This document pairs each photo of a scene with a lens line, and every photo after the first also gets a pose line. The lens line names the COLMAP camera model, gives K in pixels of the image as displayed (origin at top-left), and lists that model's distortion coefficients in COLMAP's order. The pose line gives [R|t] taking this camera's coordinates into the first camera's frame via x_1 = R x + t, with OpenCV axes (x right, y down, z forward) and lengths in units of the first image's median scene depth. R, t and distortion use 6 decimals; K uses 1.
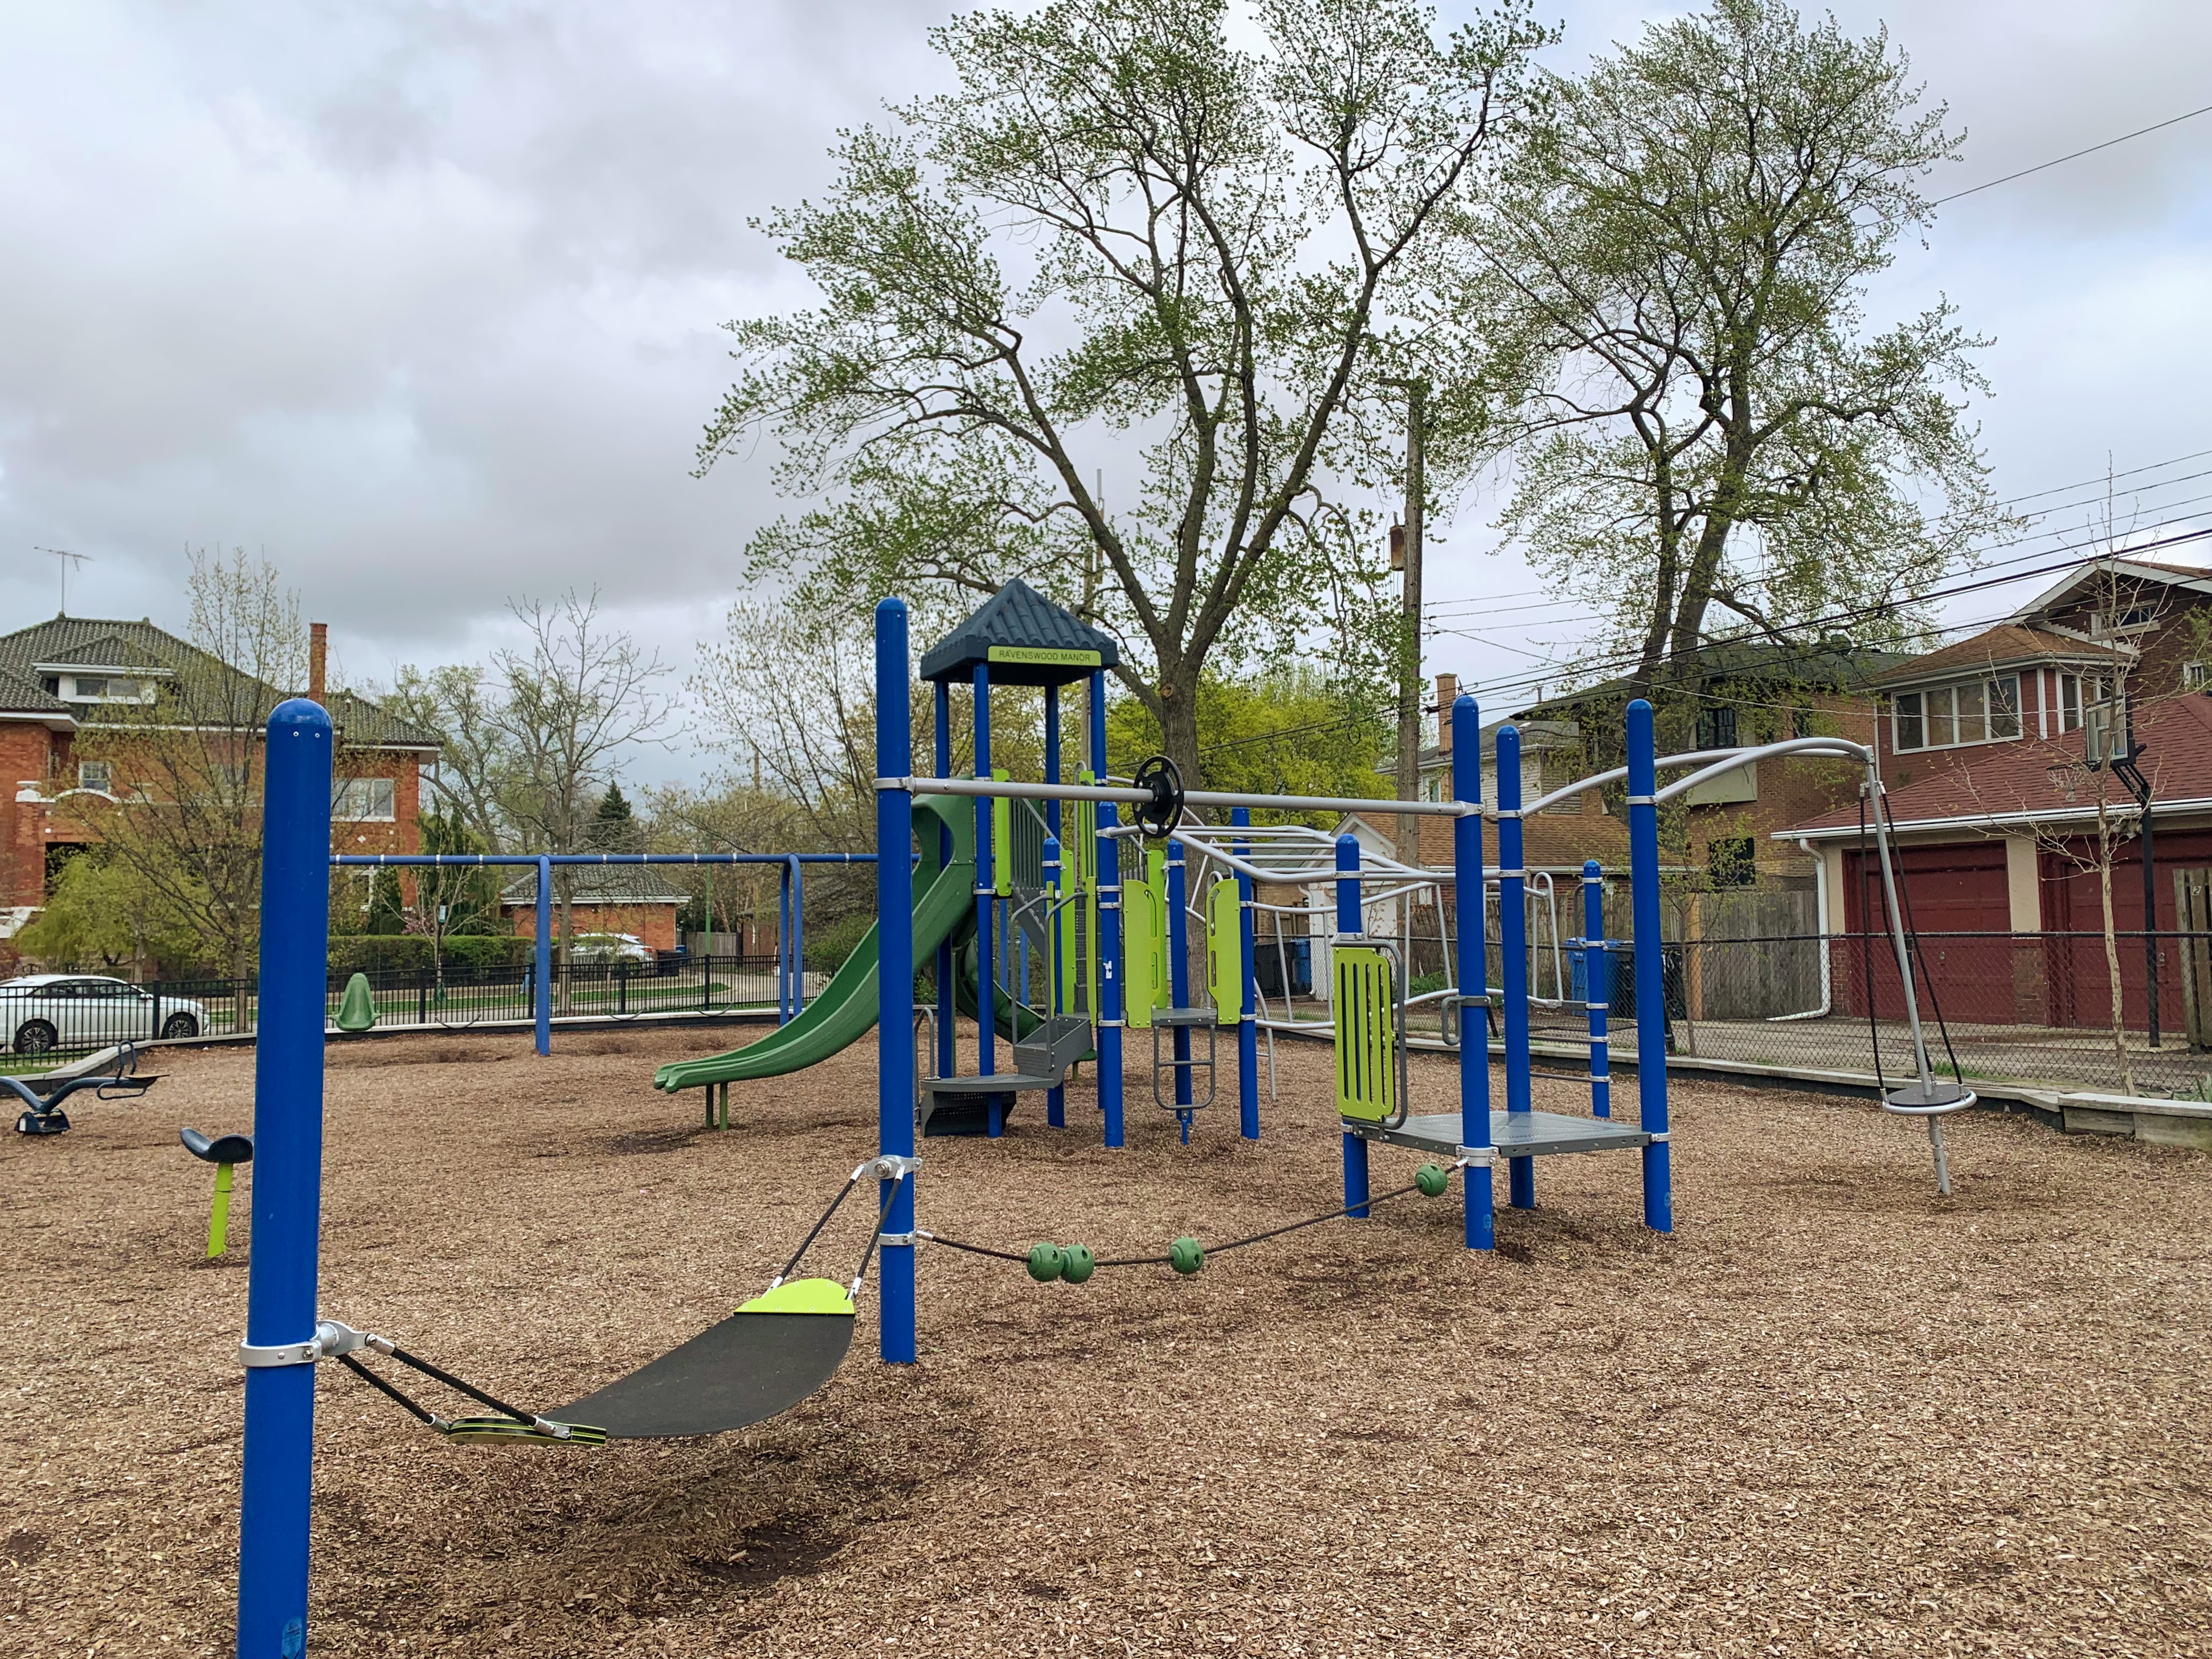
lens RADIAL K [[1681.1, 0, 1072.6], [0, 1681.1, 822.6], [0, 0, 1]] dist [0.043805, -0.041259]
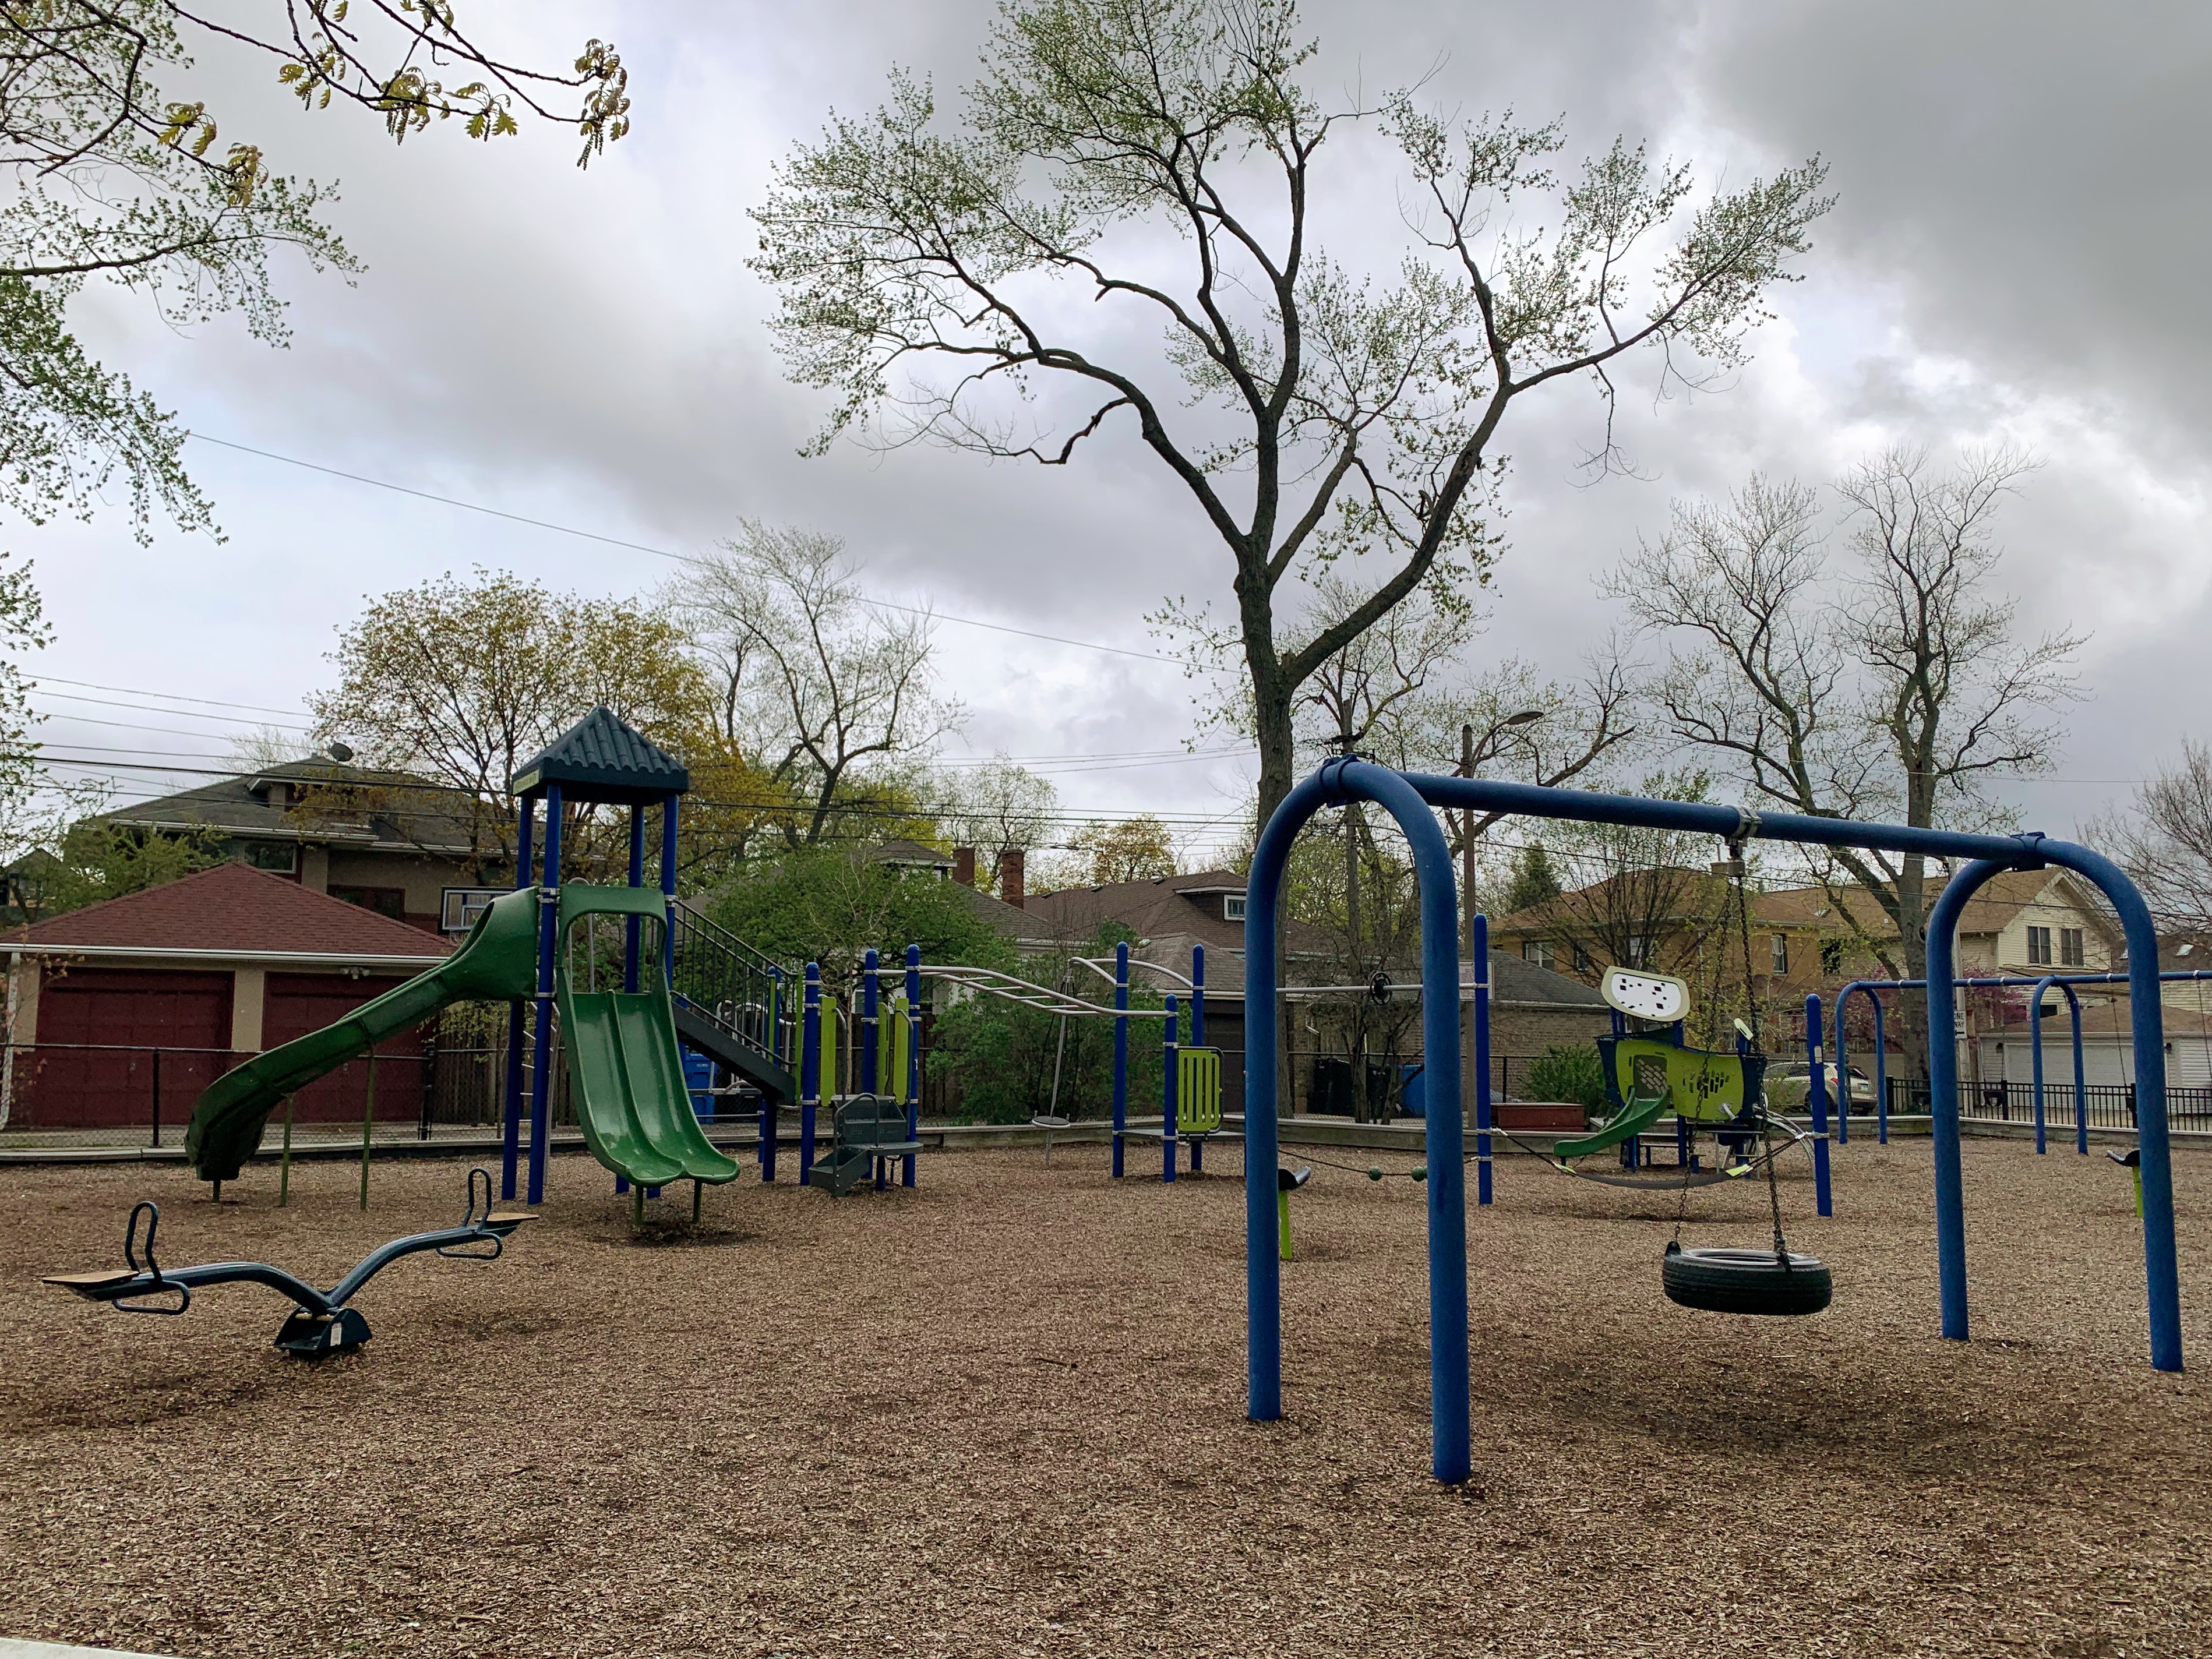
lens RADIAL K [[1781.6, 0, 1074.3], [0, 1781.6, 869.2], [0, 0, 1]] dist [0.058347, -0.022520]
pose [[-0.129812, 0.112760, 0.985106, -0.699092], [-0.070914, 0.989913, -0.122655, 0.045821], [-0.989000, -0.085780, -0.120506, 0.482484]]
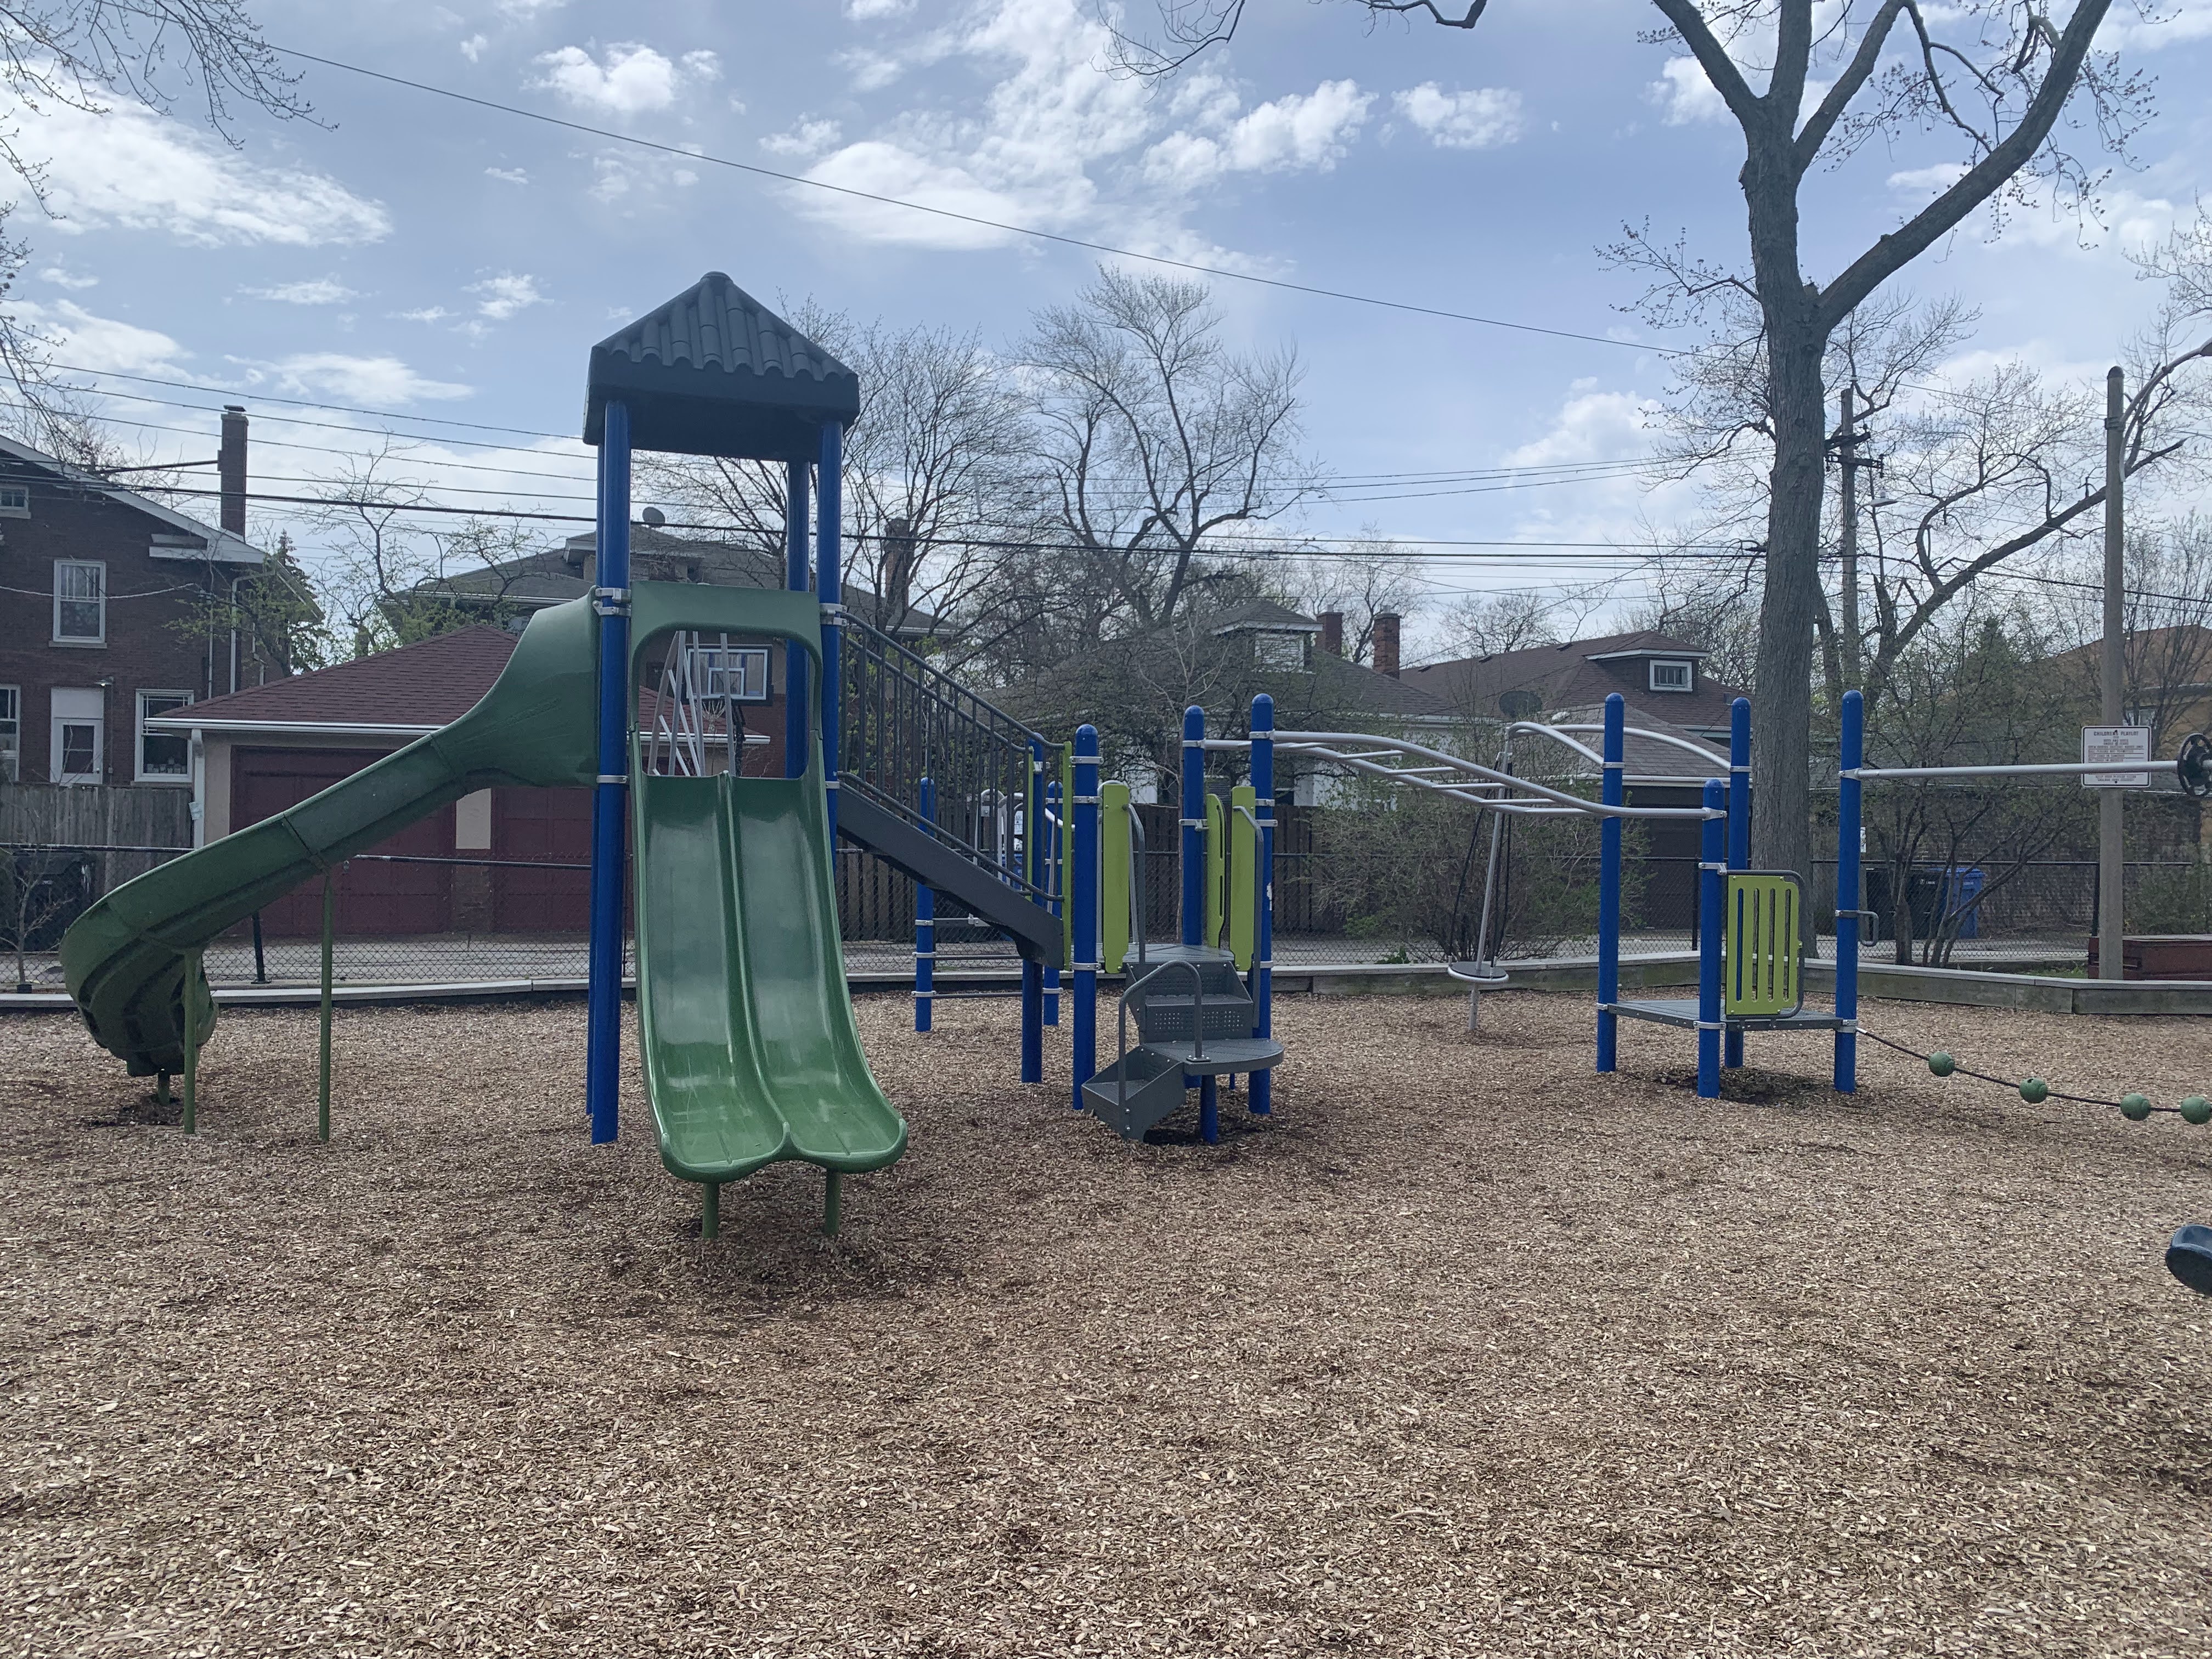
lens RADIAL K [[1681.0, 0, 1099.4], [0, 1681.0, 839.3], [0, 0, 1]] dist [0.043805, -0.041259]
pose [[0.064367, 0.009161, 0.997884, -0.374105], [-0.077829, 0.996958, -0.004133, 0.030999], [-0.994887, -0.077398, 0.064884, 0.467413]]
